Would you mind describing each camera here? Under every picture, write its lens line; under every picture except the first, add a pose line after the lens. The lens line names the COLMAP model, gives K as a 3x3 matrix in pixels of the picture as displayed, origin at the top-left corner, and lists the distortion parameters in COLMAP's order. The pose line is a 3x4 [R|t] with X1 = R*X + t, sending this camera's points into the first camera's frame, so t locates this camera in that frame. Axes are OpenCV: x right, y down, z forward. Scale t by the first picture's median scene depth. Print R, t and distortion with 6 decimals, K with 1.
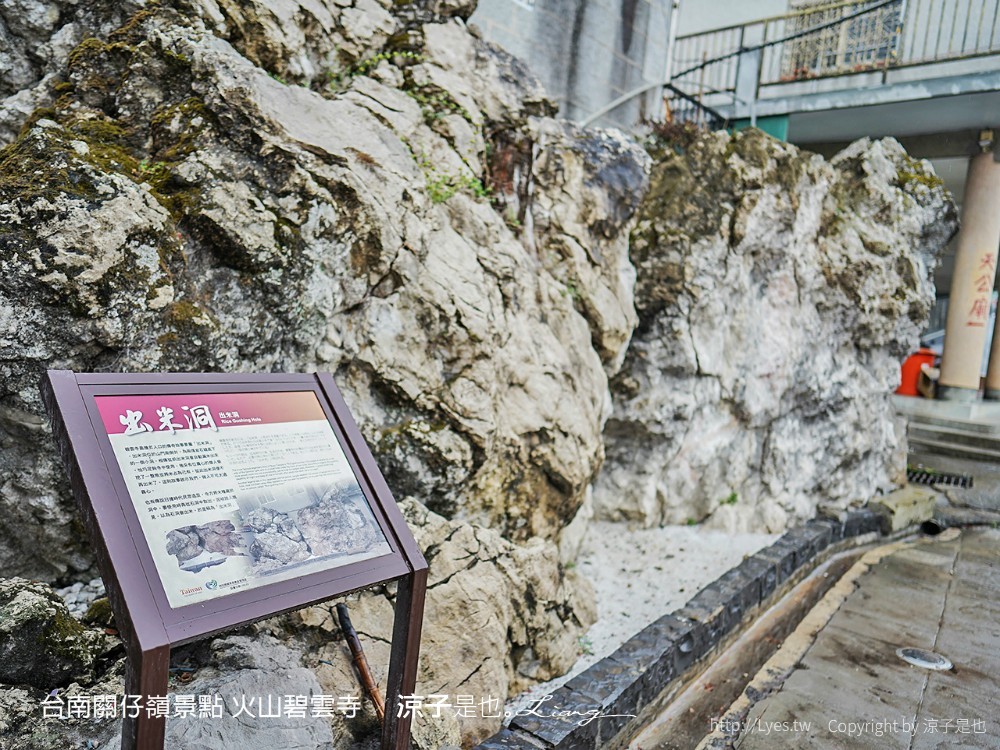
lens RADIAL K [[752.3, 0, 500.0], [0, 752.3, 375.0], [0, 0, 1]] dist [-0.037236, 0.049038]
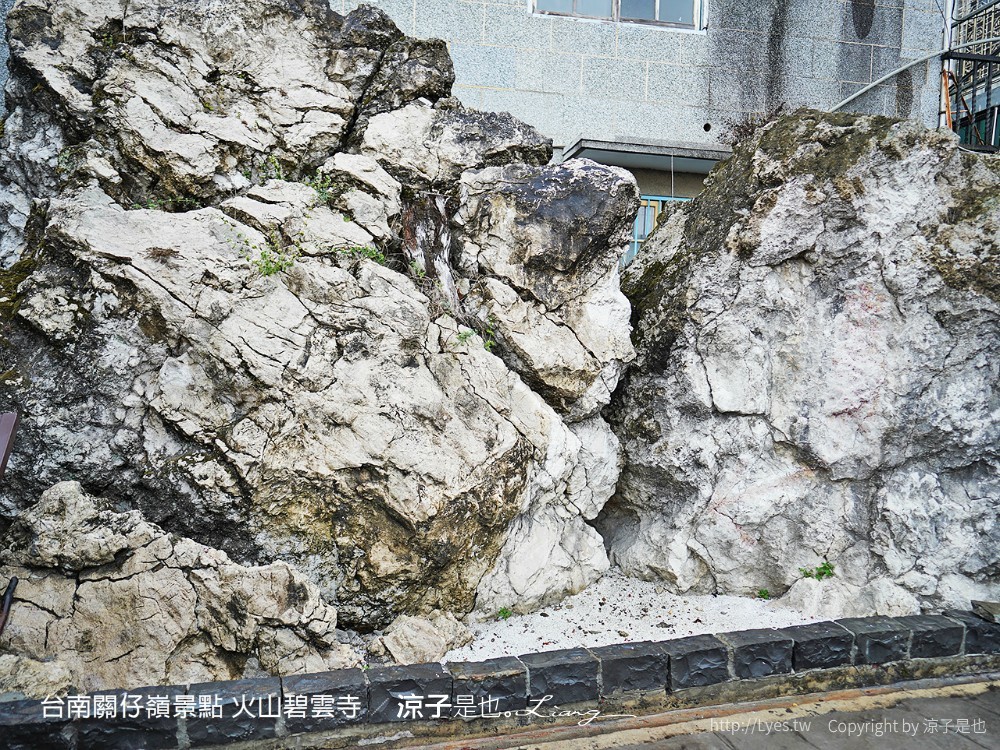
lens RADIAL K [[752.3, 0, 500.0], [0, 752.3, 375.0], [0, 0, 1]] dist [-0.037236, 0.049038]
pose [[0.792016, -0.055299, -0.607990, 0.809103], [0.011035, 0.997023, -0.076308, 0.024680], [0.610400, 0.053728, 0.790269, 0.246746]]
